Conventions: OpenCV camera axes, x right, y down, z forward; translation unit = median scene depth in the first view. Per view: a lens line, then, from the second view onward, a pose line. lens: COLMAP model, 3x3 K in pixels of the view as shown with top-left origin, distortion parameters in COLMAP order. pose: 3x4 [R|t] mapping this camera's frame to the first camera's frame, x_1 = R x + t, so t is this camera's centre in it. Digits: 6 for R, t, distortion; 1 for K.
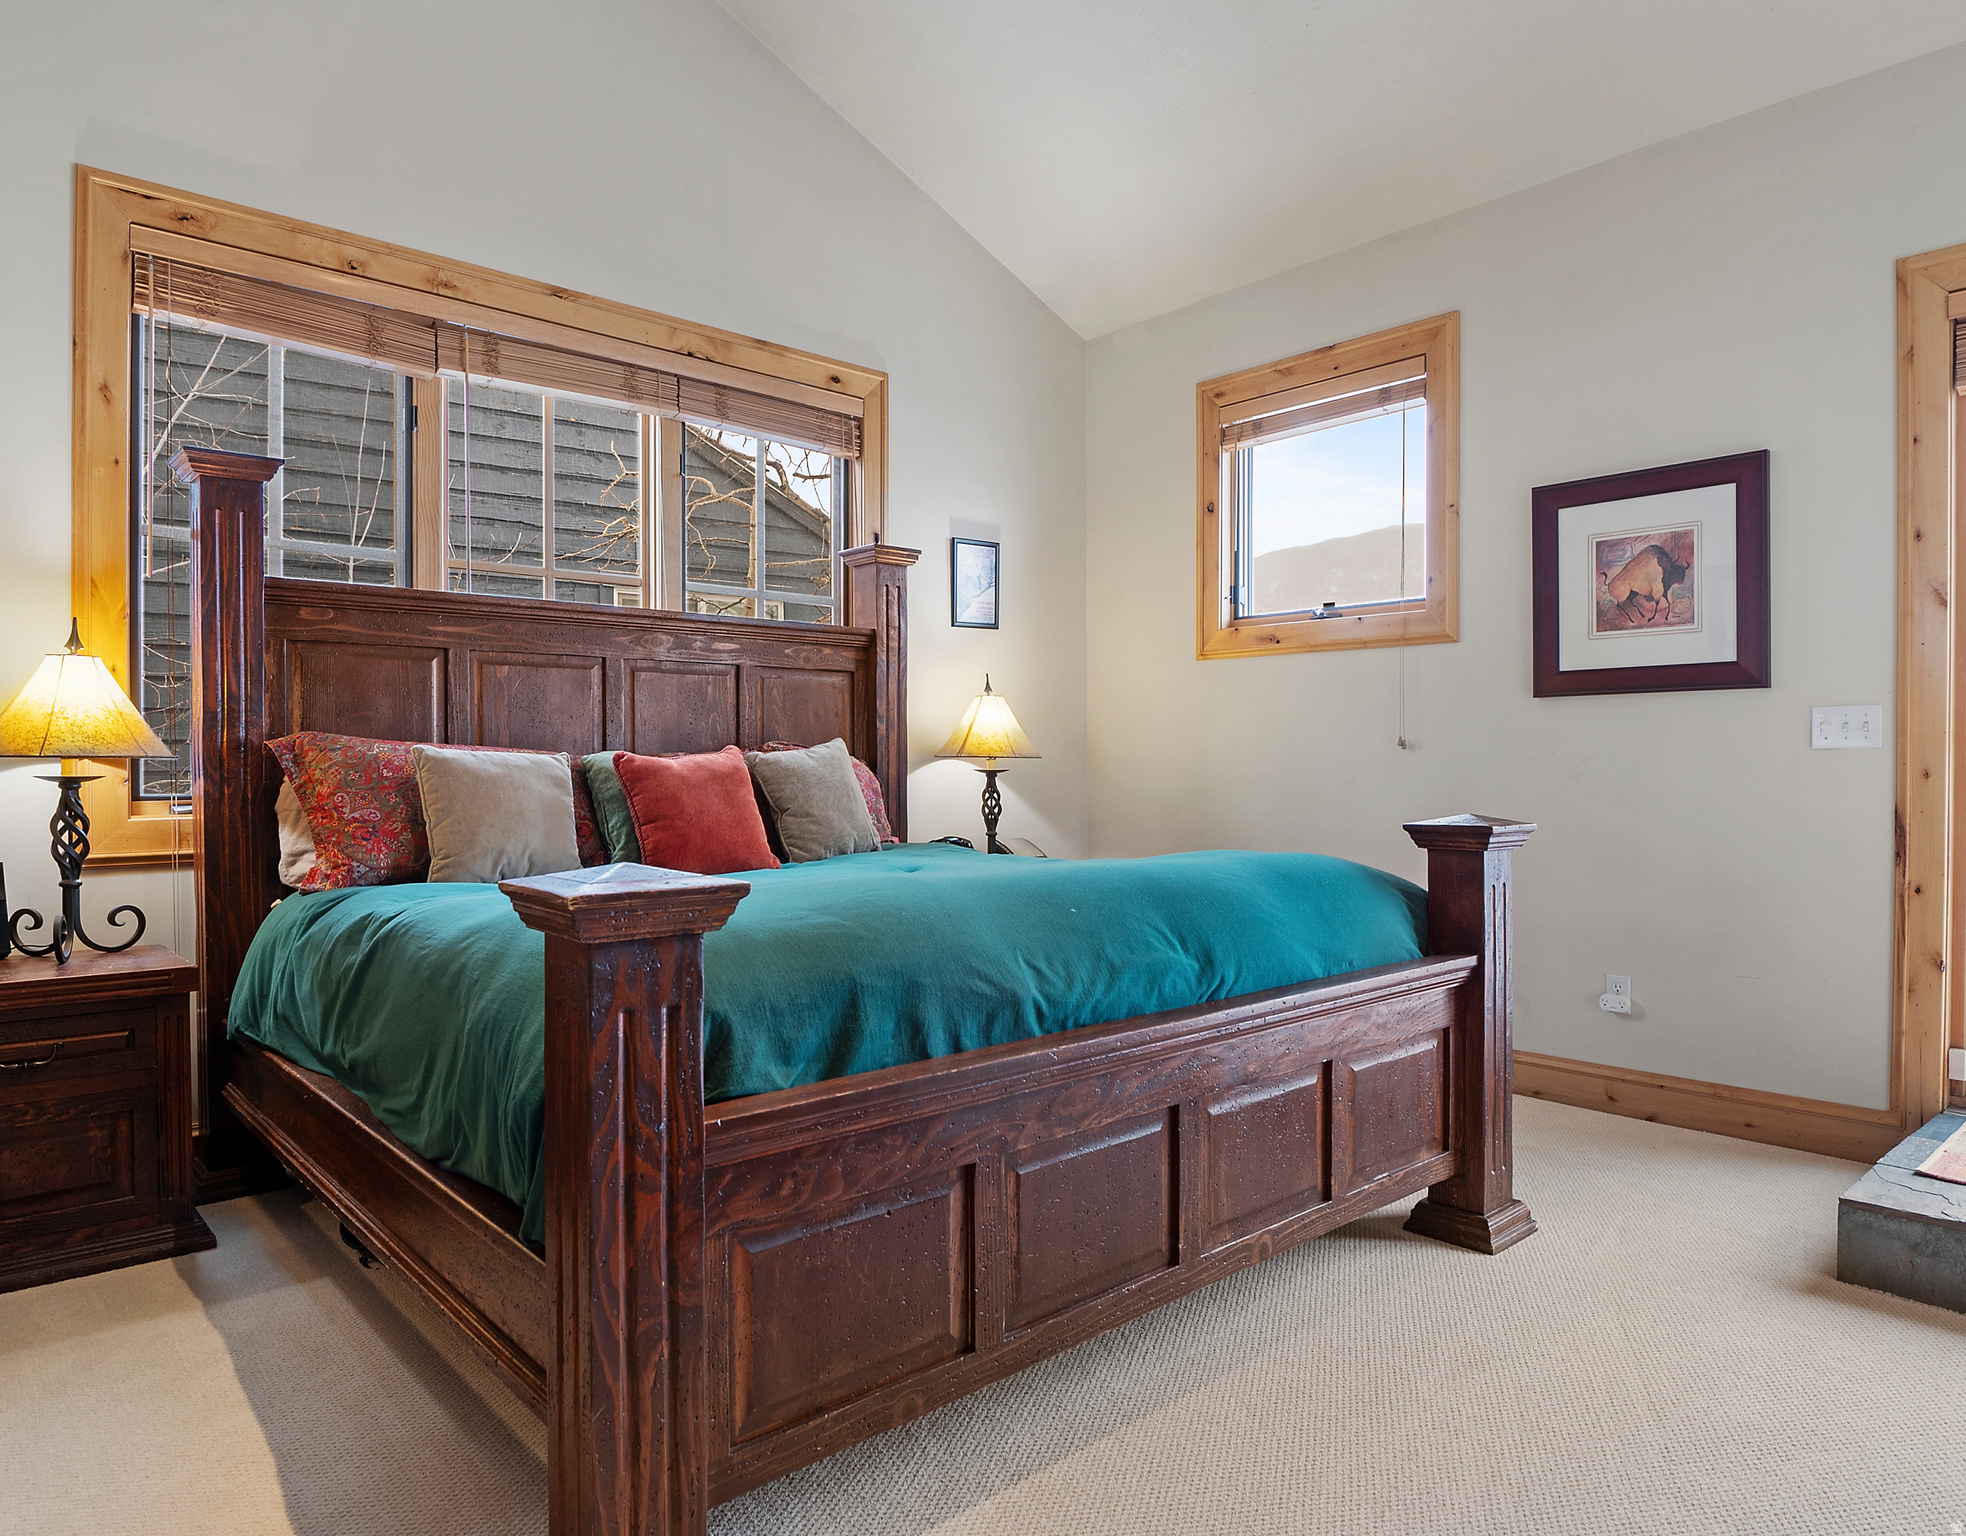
lens RADIAL K [[1250.4, 0, 983.6], [0, 1250.4, 772.1], [0, 0, 1]] dist [-0.015936, -0.010372]
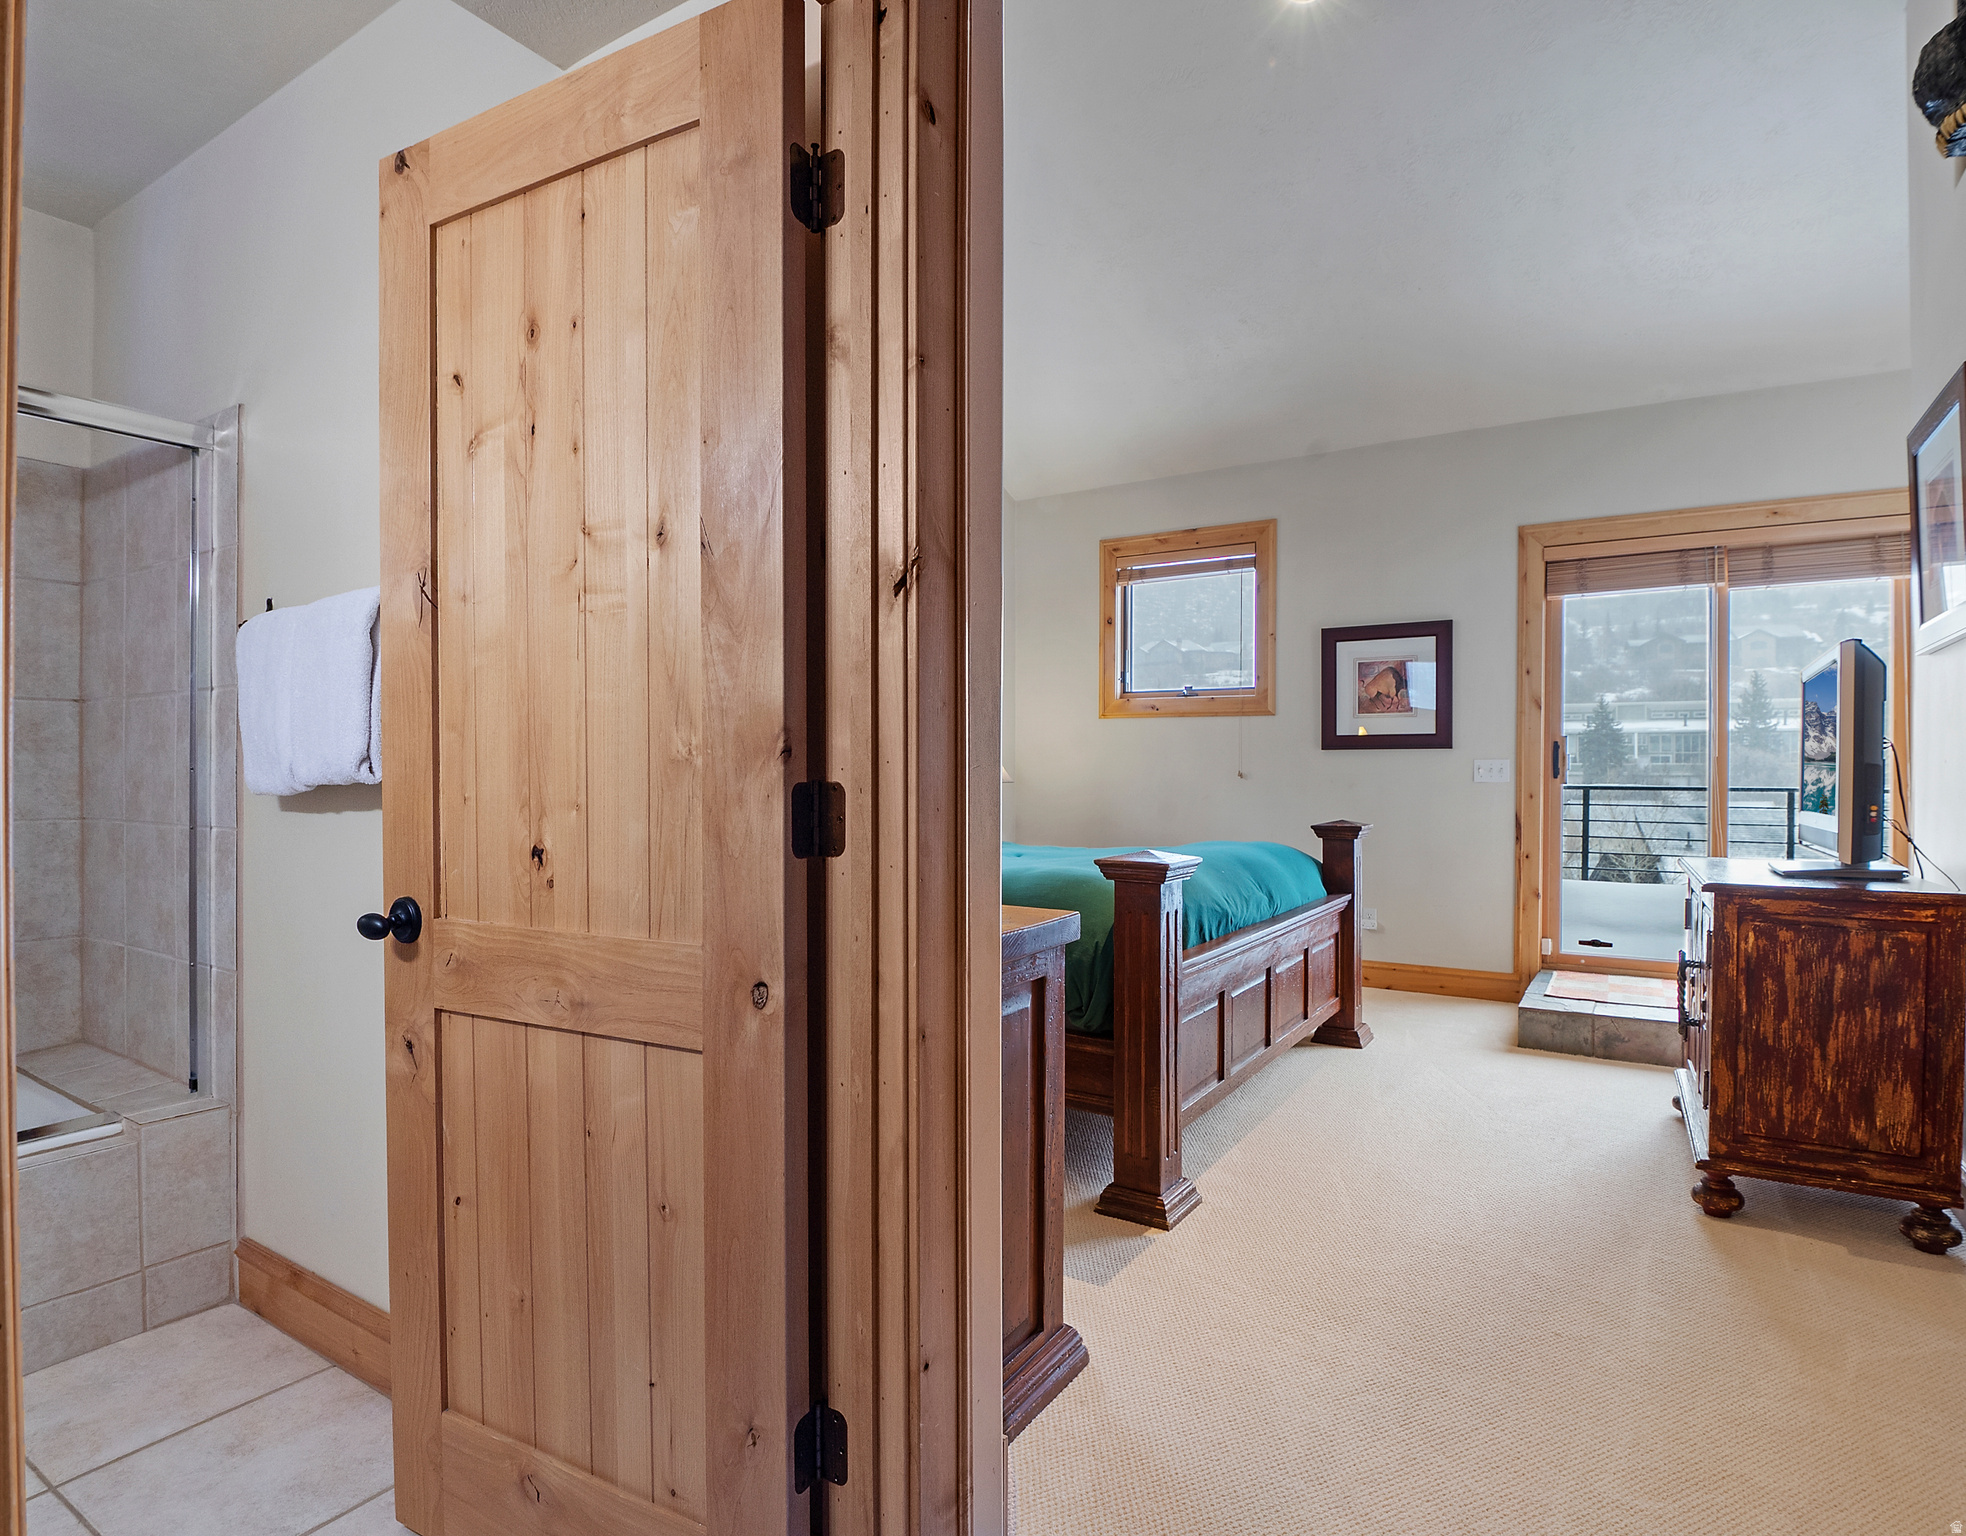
lens RADIAL K [[1058.5, 0, 981.3], [0, 1058.5, 772.3], [0, 0, 1]] dist [-0.010189, -0.012877]
pose [[0.962610, 0.003306, 0.270869, -0.439553], [-0.002602, 0.999992, -0.002956, -0.024914], [-0.270877, 0.002141, 0.962612, -0.304015]]
